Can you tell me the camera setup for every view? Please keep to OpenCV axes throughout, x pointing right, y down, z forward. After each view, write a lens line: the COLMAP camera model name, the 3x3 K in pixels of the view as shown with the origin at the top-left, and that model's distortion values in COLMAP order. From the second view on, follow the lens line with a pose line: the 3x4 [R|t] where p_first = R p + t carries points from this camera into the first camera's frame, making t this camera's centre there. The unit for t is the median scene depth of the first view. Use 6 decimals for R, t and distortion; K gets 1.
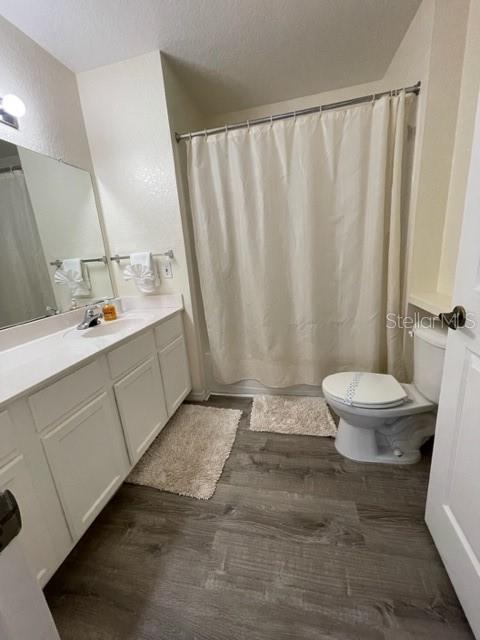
lens RADIAL K [[257.4, 0, 240.0], [0, 257.4, 320.0], [0, 0, 1]] dist [-0.003191, 0.000305]
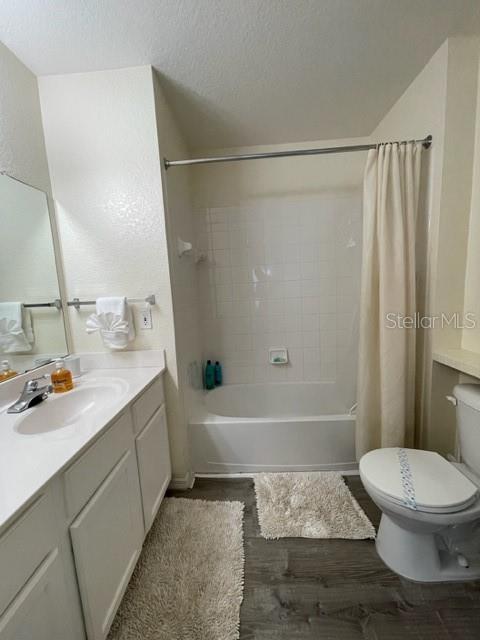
lens RADIAL K [[257.4, 0, 240.0], [0, 257.4, 320.0], [0, 0, 1]] dist [-0.003191, 0.000305]
pose [[0.985580, 0.004916, 0.169138, -0.139994], [0.017073, 0.991588, -0.128301, -0.090798], [-0.168346, 0.129339, 0.977206, 0.198363]]
